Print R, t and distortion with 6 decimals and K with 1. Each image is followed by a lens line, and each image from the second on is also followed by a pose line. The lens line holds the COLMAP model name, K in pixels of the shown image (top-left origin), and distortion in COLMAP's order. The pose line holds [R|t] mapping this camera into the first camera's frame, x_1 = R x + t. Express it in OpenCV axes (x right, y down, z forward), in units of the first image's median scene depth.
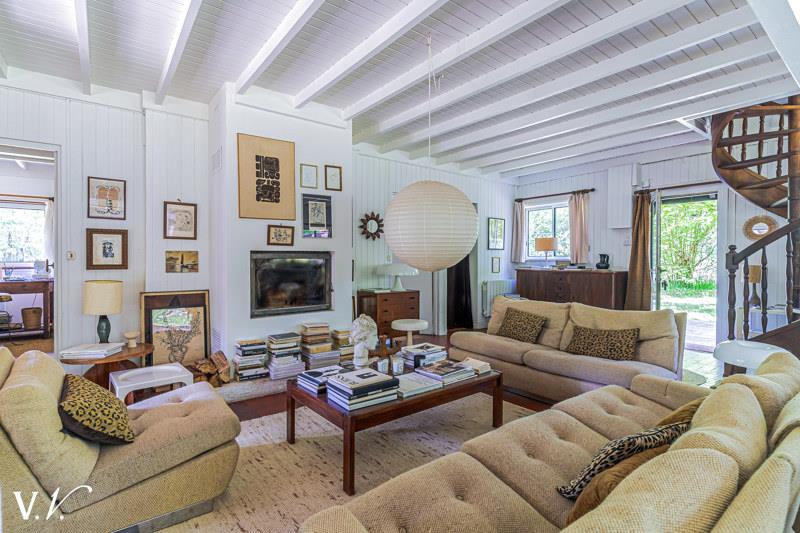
lens RADIAL K [[388.3, 0, 397.8], [0, 388.3, 262.0], [0, 0, 1]] dist [0.006460, -0.001900]
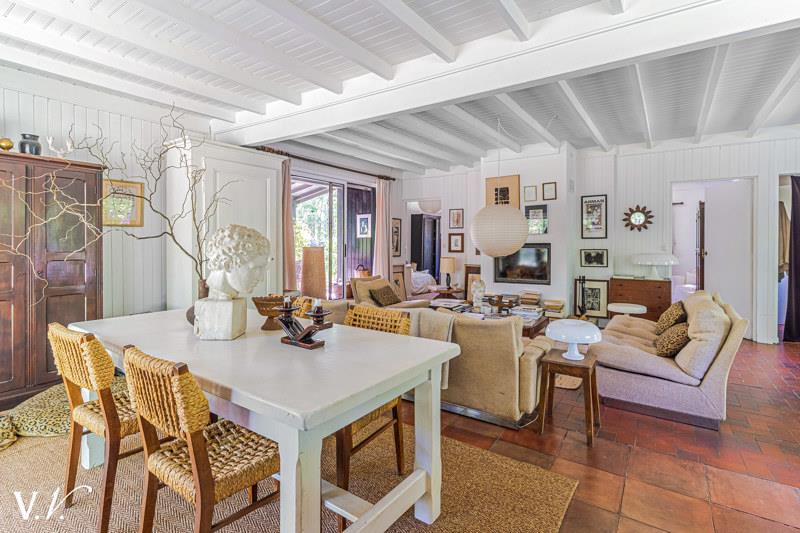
lens RADIAL K [[388.3, 0, 383.8], [0, 388.3, 243.5], [0, 0, 1]] dist [0.006460, -0.001900]
pose [[0.304061, -0.002003, -0.952651, 1.038949], [-0.010287, 0.999933, -0.005386, -0.012982], [0.952597, 0.011437, 0.304020, 0.001380]]
